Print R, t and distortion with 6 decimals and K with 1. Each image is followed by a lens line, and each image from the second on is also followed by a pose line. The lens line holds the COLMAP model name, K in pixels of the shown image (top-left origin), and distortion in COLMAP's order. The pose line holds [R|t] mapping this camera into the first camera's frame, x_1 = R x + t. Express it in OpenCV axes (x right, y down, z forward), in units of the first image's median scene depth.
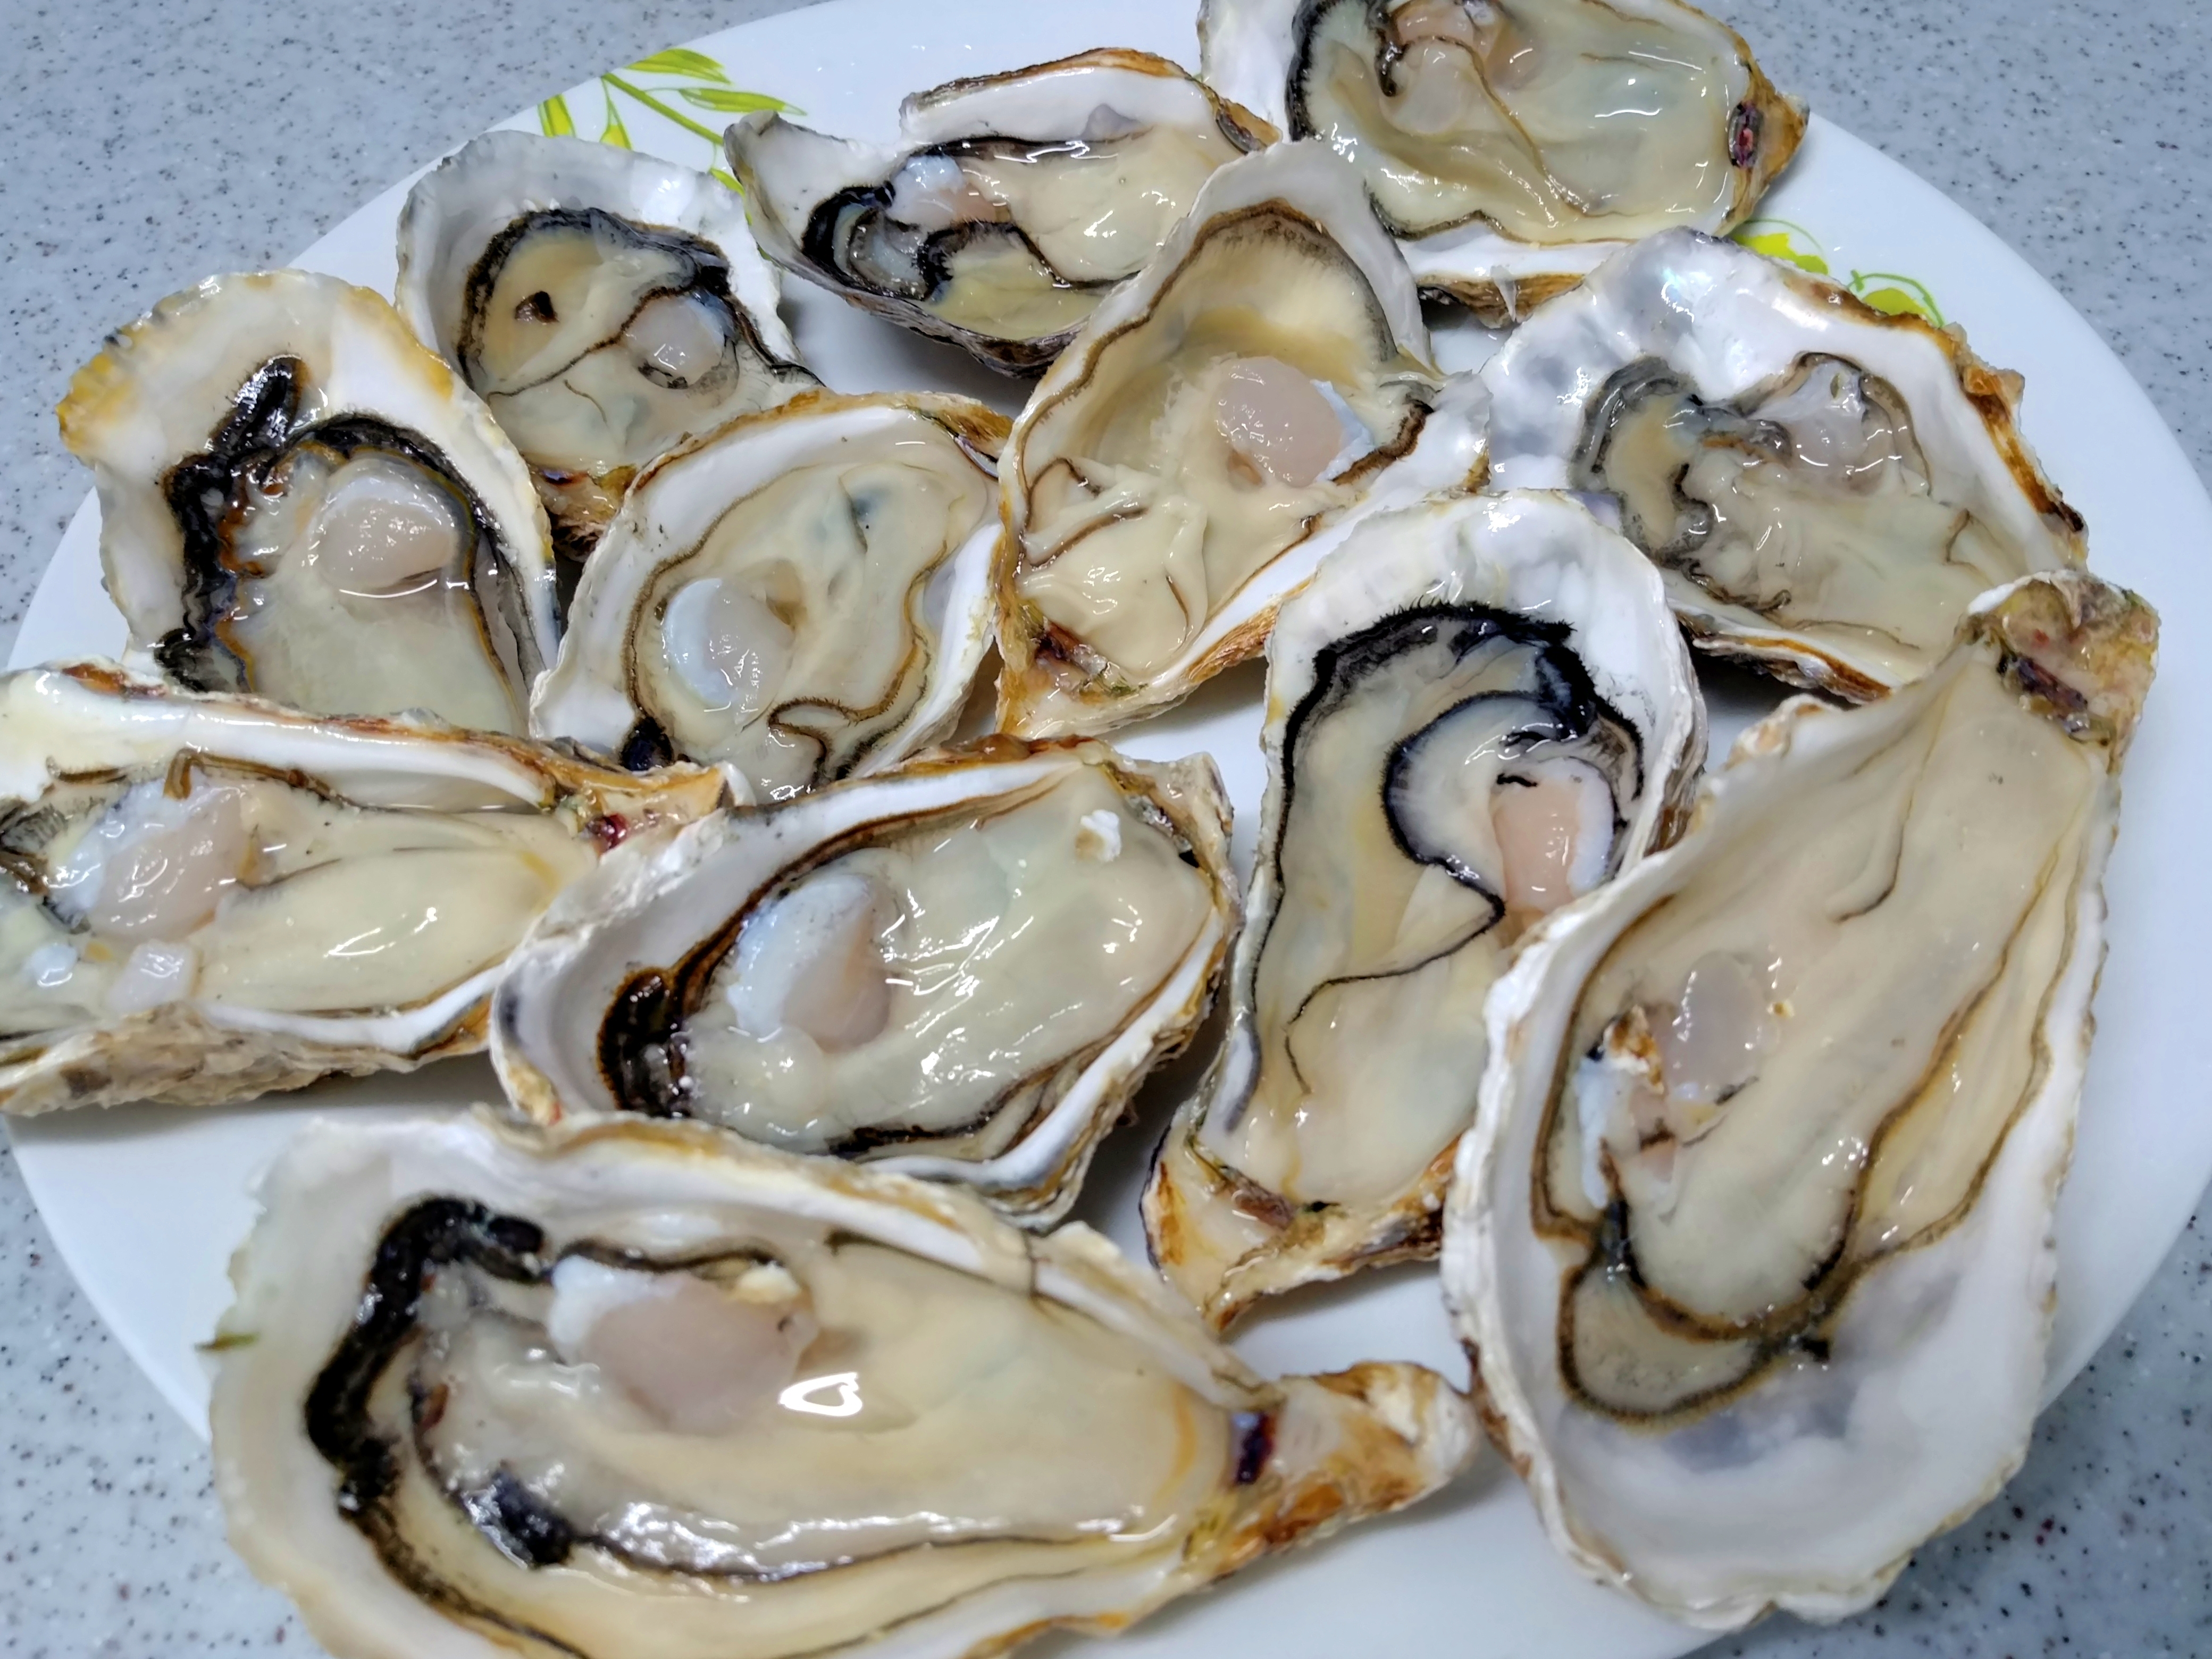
lens RADIAL K [[2034.4, 0, 1106.0], [0, 2034.4, 829.5], [0, 0, 1]] dist [0.108908, -0.191006]
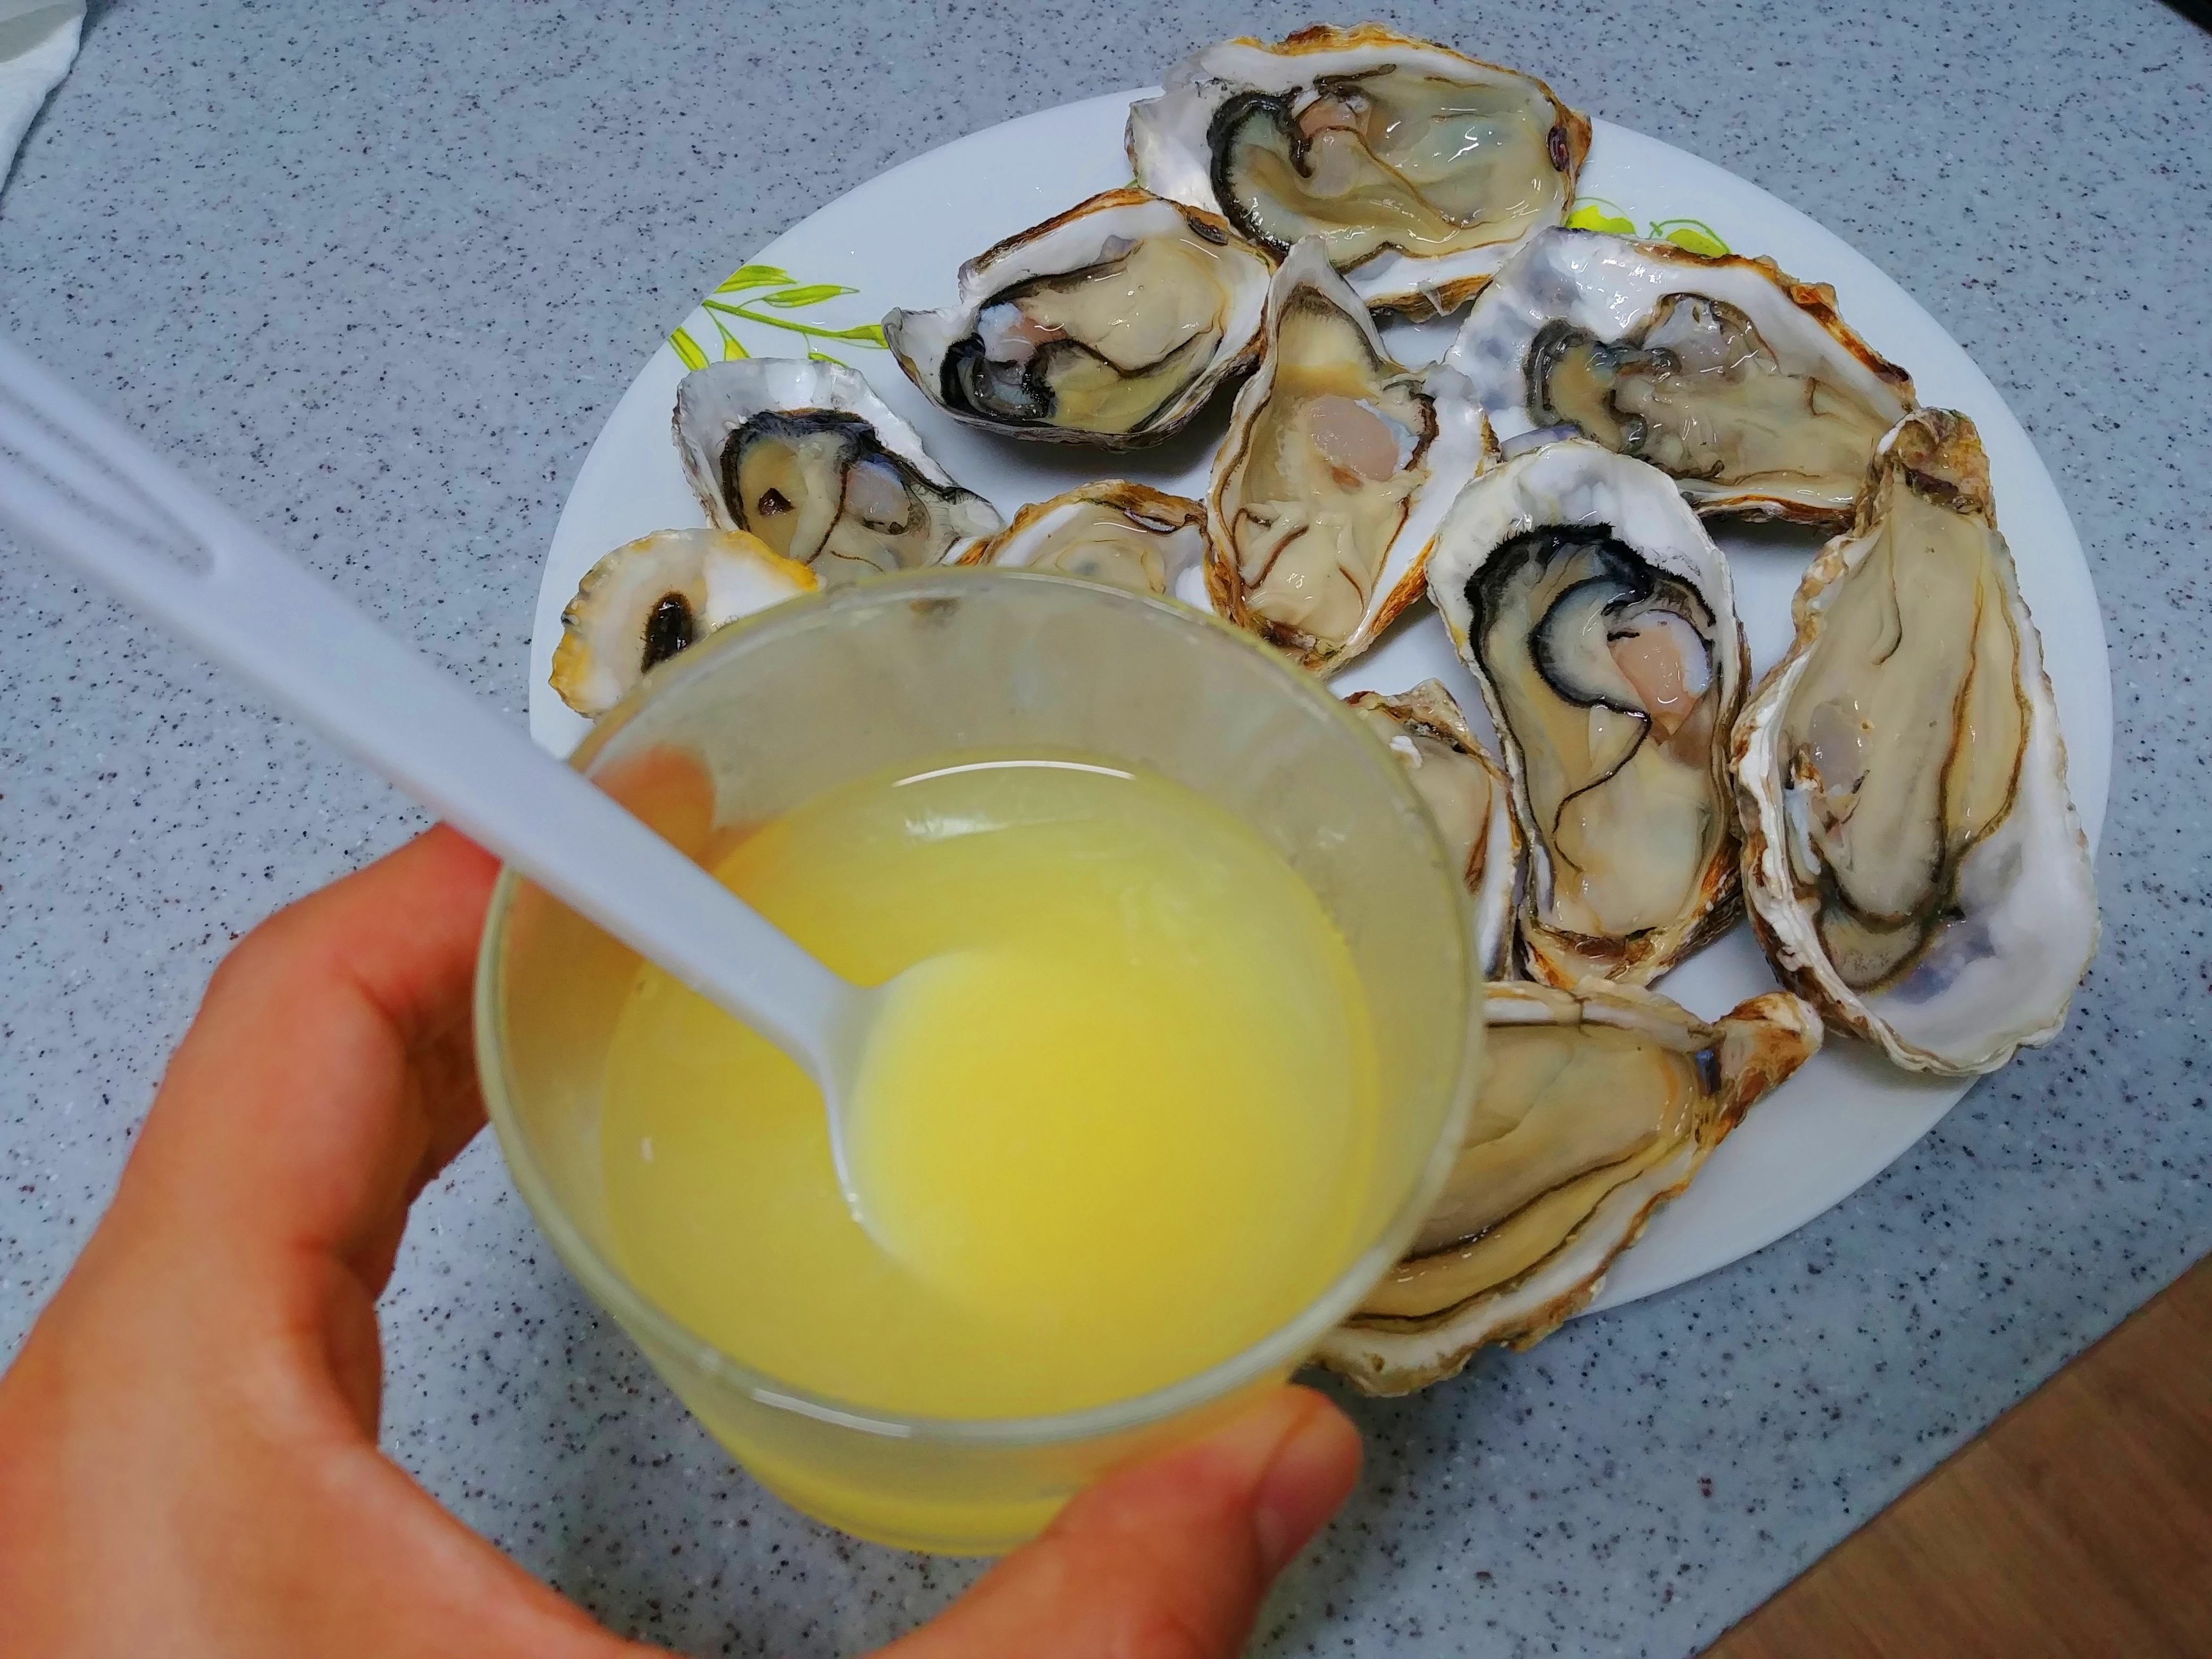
lens RADIAL K [[2034.4, 0, 1106.0], [0, 2034.4, 829.5], [0, 0, 1]] dist [0.108908, -0.191006]
pose [[0.928994, -0.307685, 0.205671, -0.470376], [0.295230, 0.951224, 0.089515, -0.125706], [-0.223182, -0.022439, 0.974519, -0.360704]]
